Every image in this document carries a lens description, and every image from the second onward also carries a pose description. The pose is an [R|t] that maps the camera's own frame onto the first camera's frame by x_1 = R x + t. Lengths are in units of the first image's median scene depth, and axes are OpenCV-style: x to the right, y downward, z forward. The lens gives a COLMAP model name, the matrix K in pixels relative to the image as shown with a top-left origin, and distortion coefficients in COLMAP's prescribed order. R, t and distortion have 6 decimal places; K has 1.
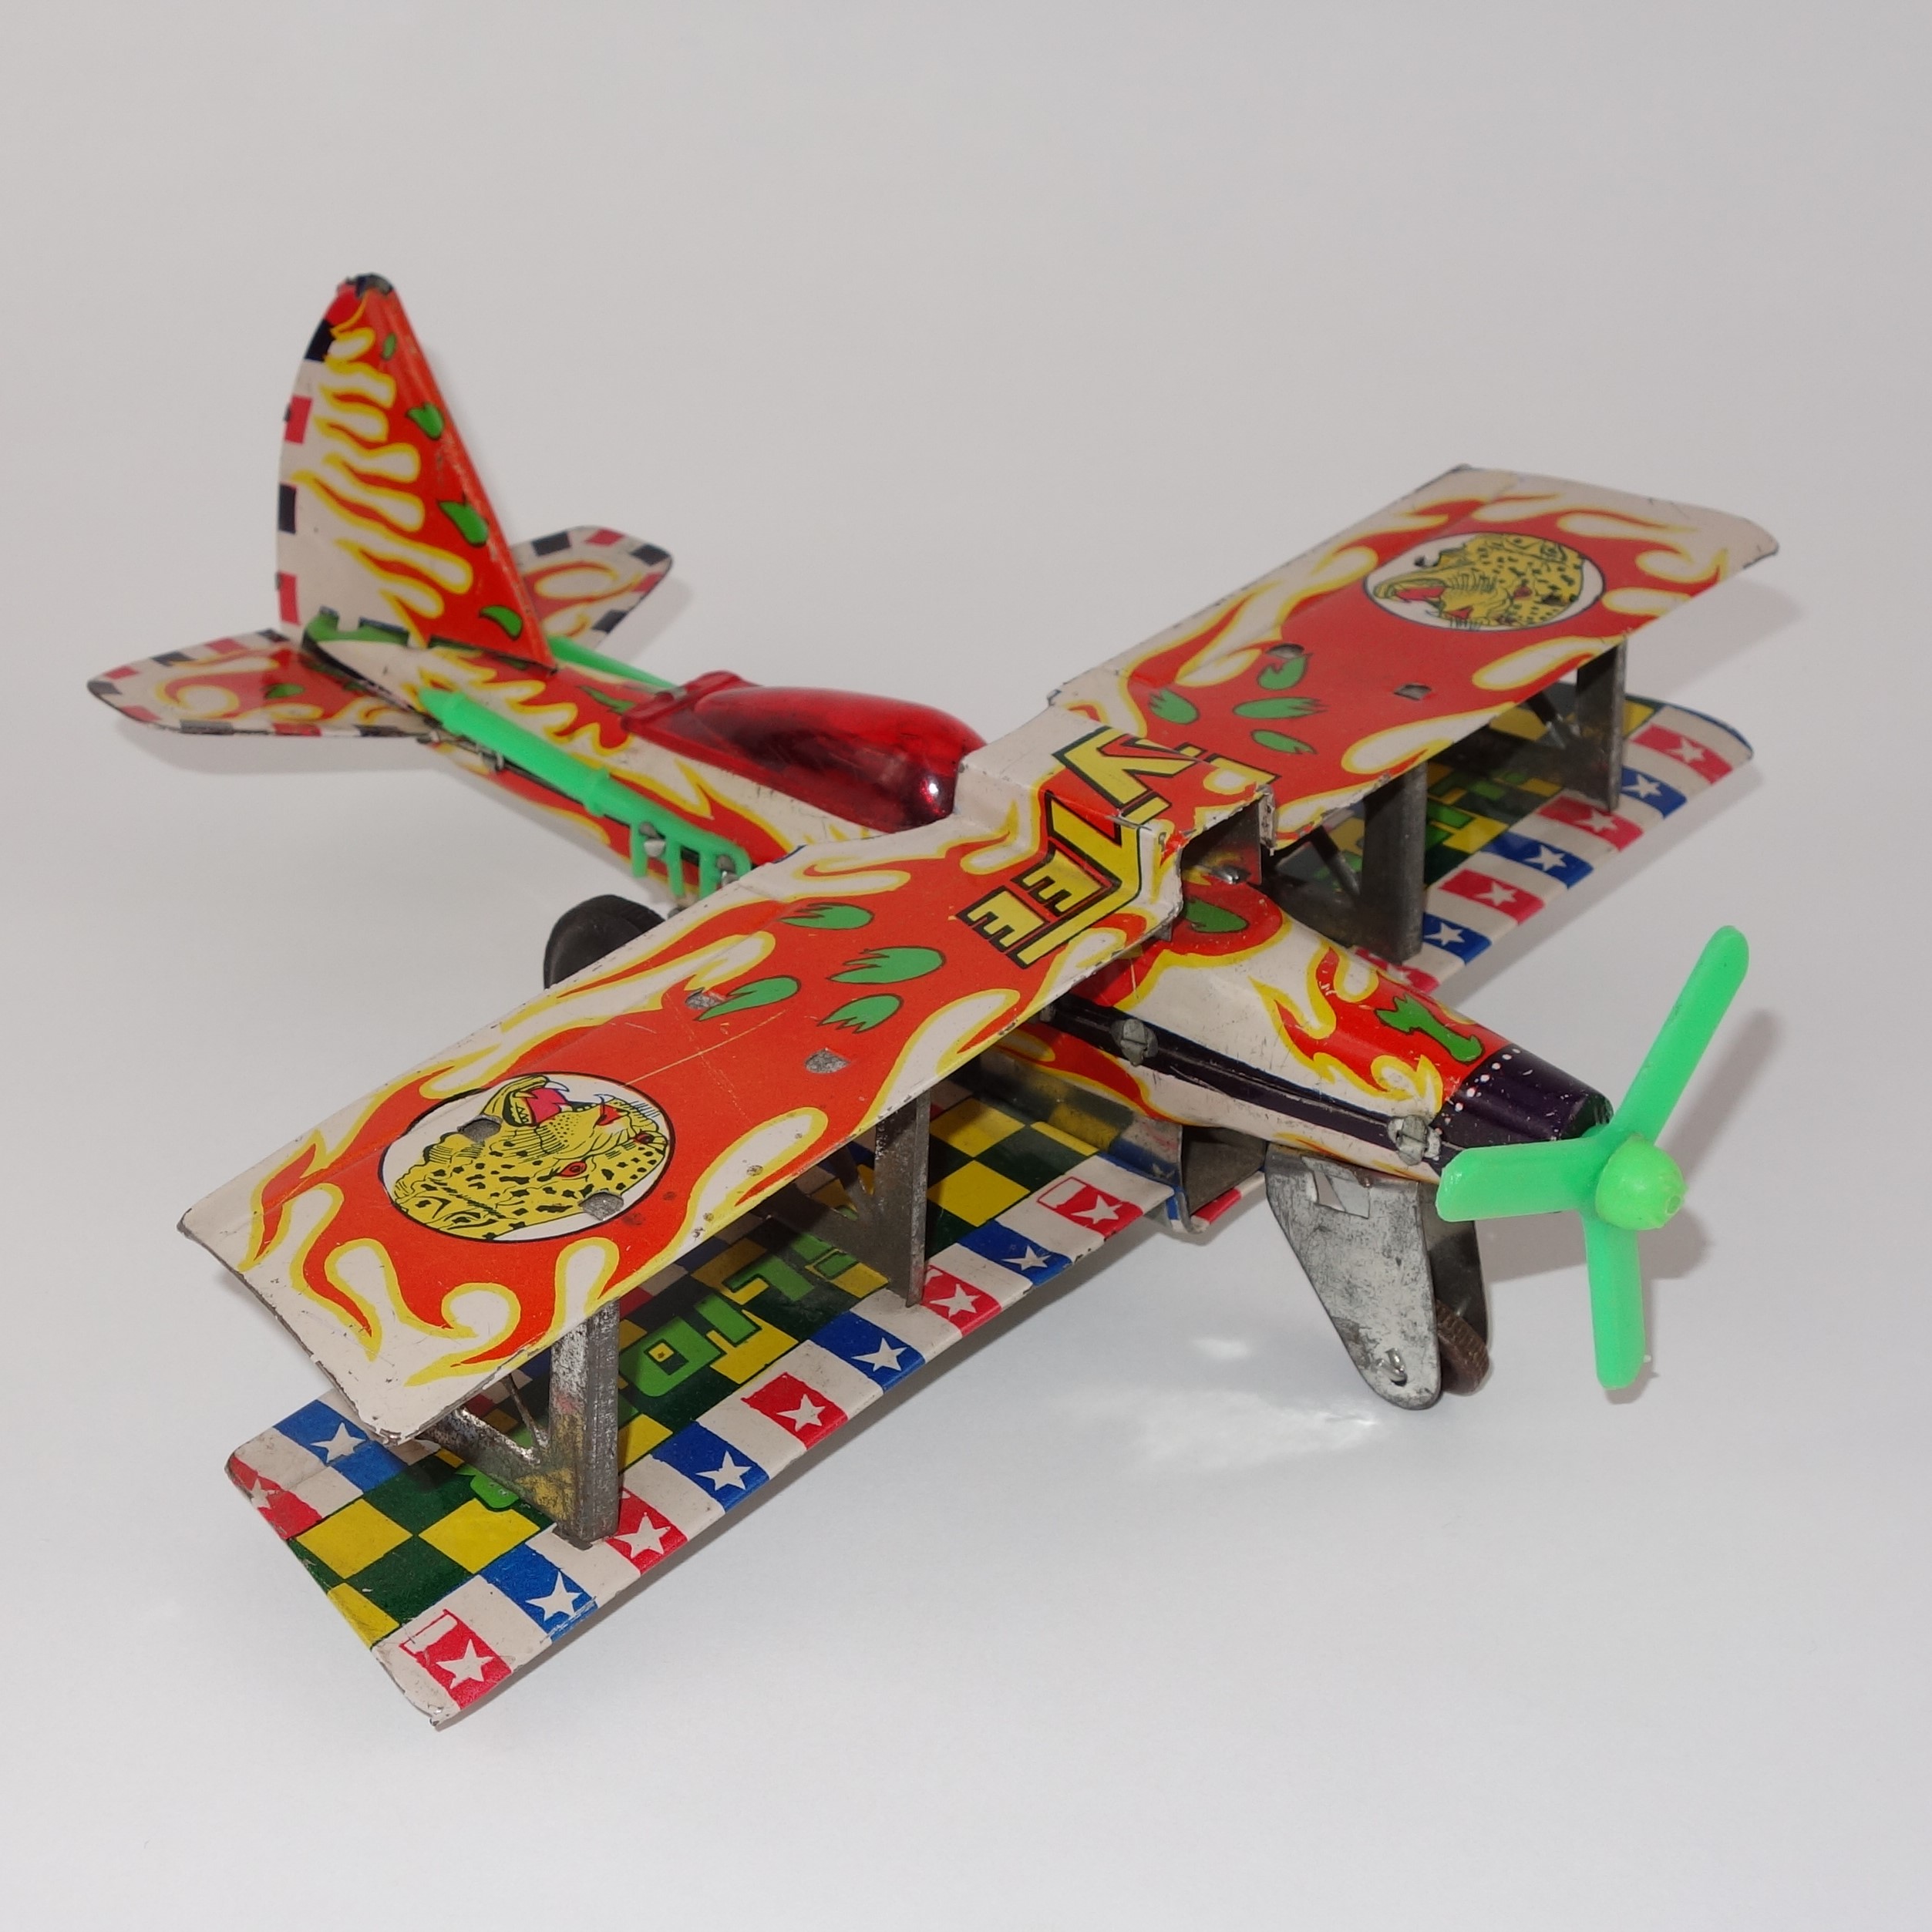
lens RADIAL K [[3333.3, 0, 710.5], [0, 3333.3, 966.3], [0, 0, 1]] dist [-0.011455, 0.054780]
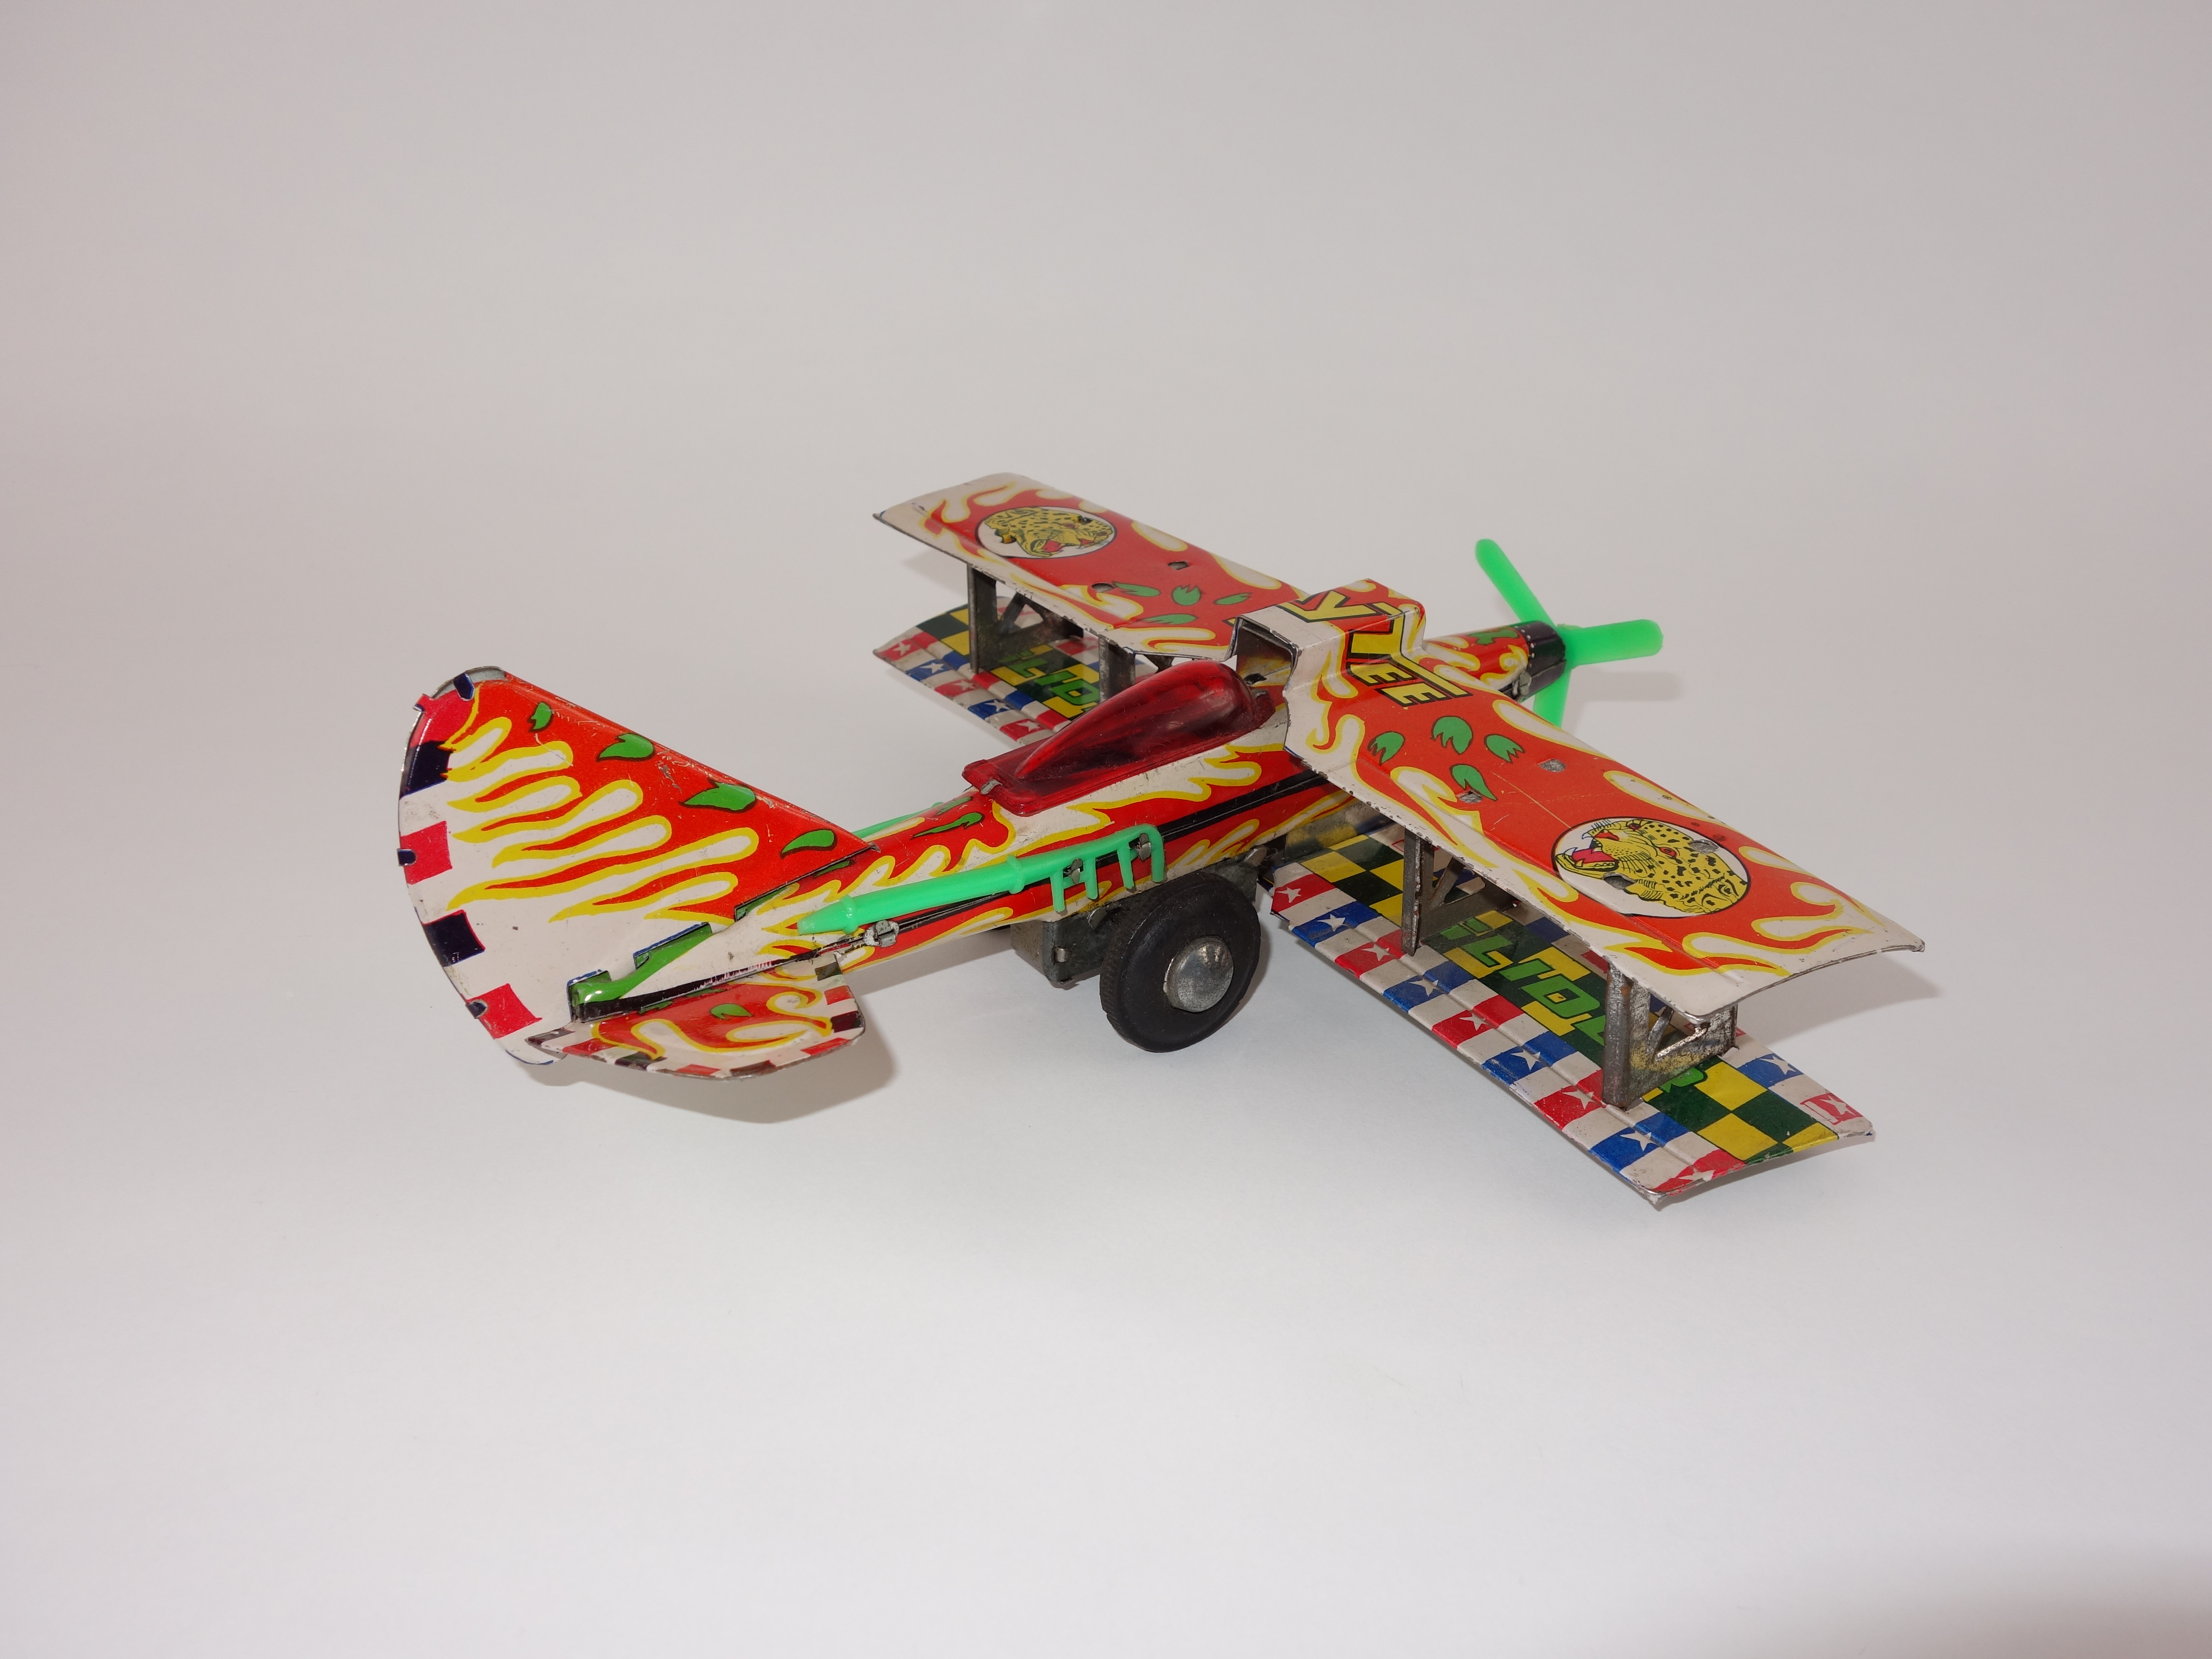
lens RADIAL K [[1958.8, 0, 1106.0], [0, 1958.8, 829.5], [0, 0, 1]] dist [0.010199, -0.001587]
pose [[0.108659, -0.420957, 0.900549, -0.822497], [0.487265, 0.812173, 0.320853, -0.342104], [-0.866467, 0.403943, 0.293367, 0.871215]]
